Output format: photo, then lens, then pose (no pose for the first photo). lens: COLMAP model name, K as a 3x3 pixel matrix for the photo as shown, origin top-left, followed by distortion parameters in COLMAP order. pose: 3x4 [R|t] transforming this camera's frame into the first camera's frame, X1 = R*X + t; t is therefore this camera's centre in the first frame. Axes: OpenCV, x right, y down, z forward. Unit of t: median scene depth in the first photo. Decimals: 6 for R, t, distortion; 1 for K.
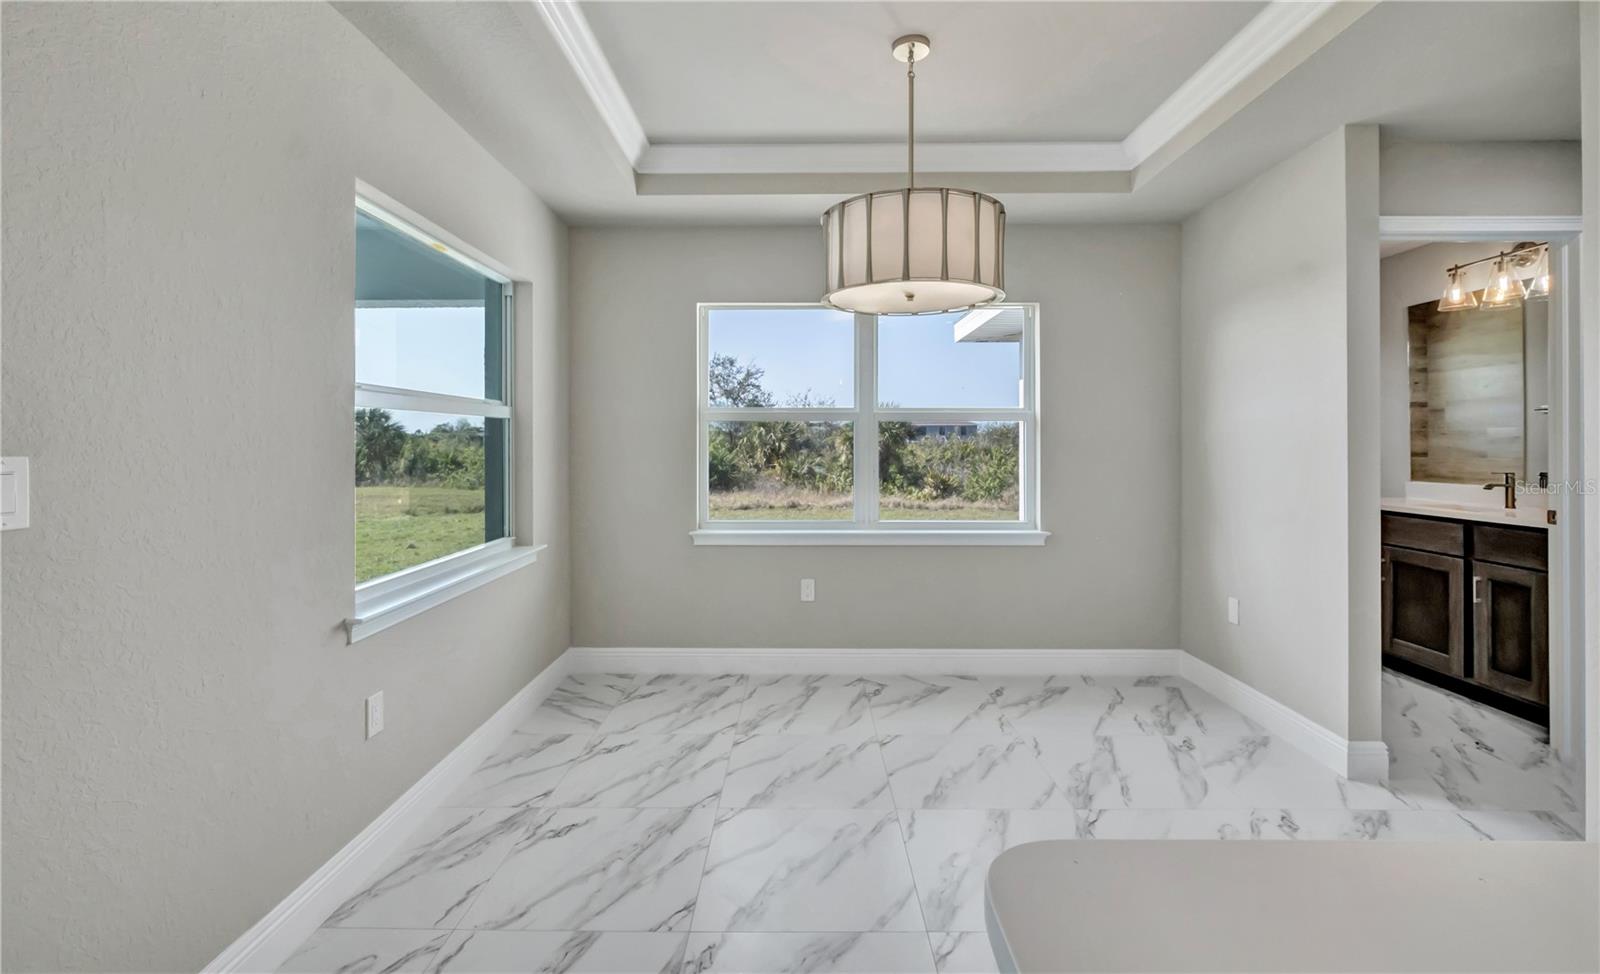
lens RADIAL K [[705.1, 0, 794.8], [0, 705.1, 439.5], [0, 0, 1]] dist [-0.003788, 0.000370]
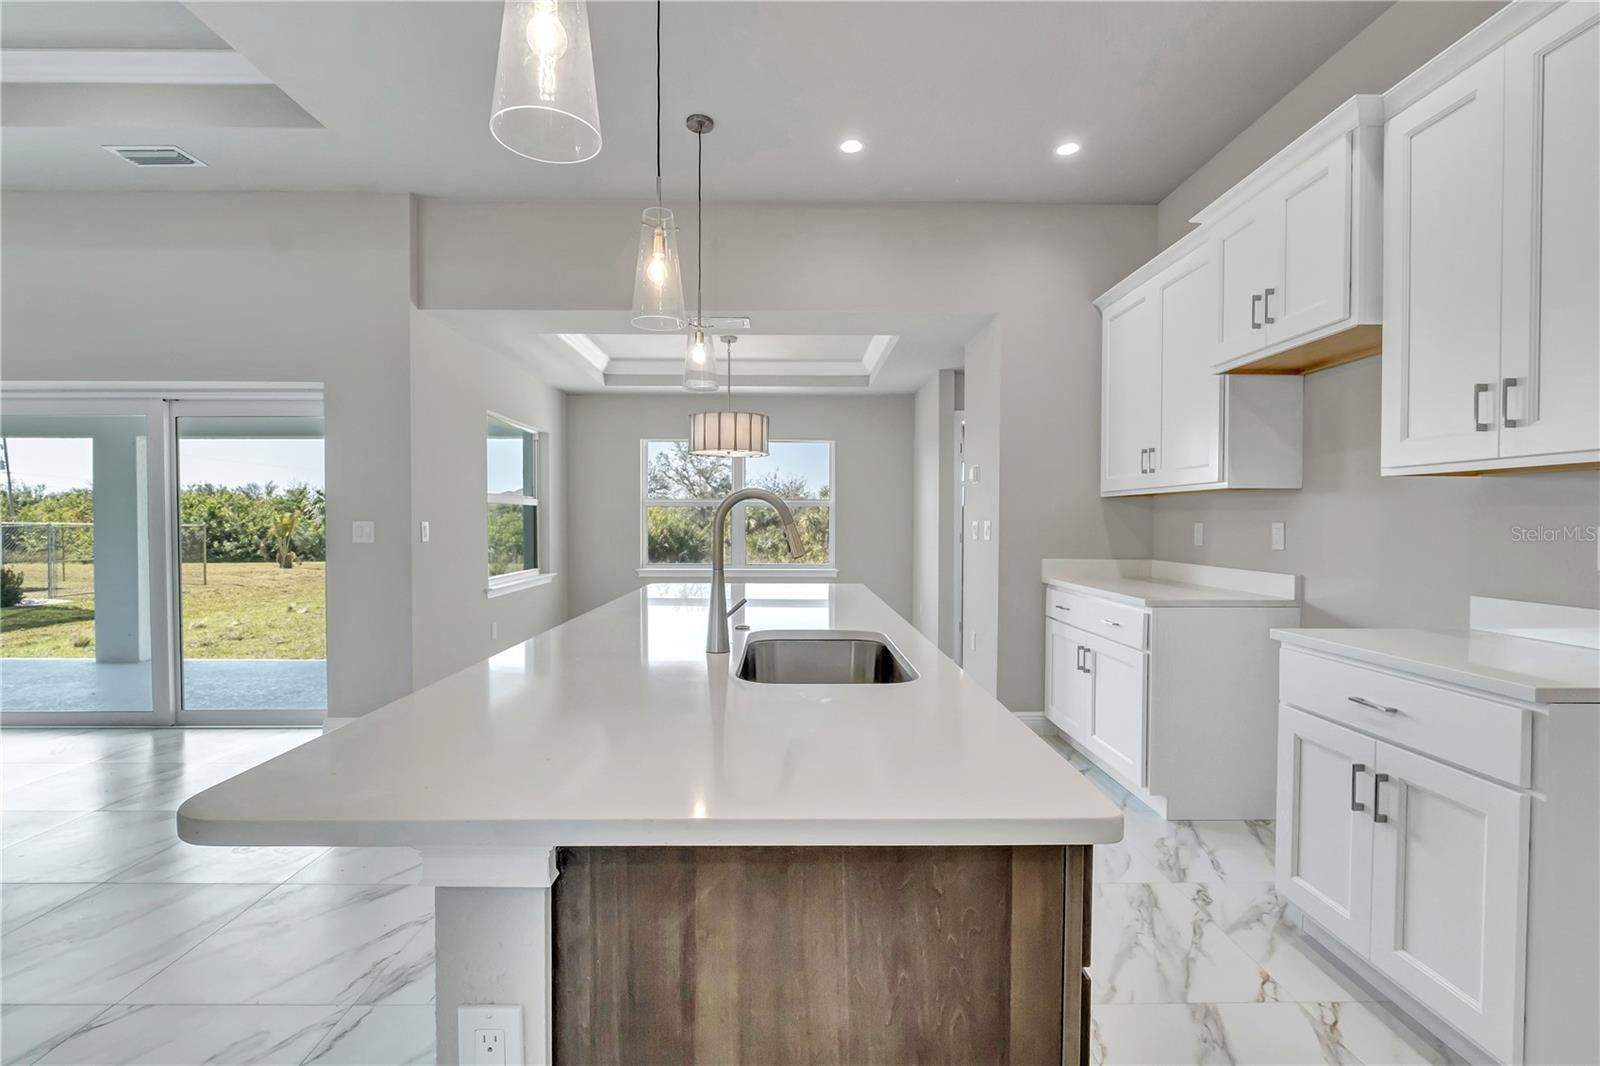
lens RADIAL K [[715.2, 0, 789.7], [0, 715.2, 529.8], [0, 0, 1]] dist [-0.005358, 0.000404]
pose [[0.999802, 0.002501, 0.019735, 0.198337], [-0.002865, 0.999827, 0.018394, -0.001653], [-0.019686, -0.018447, 0.999636, -0.789427]]
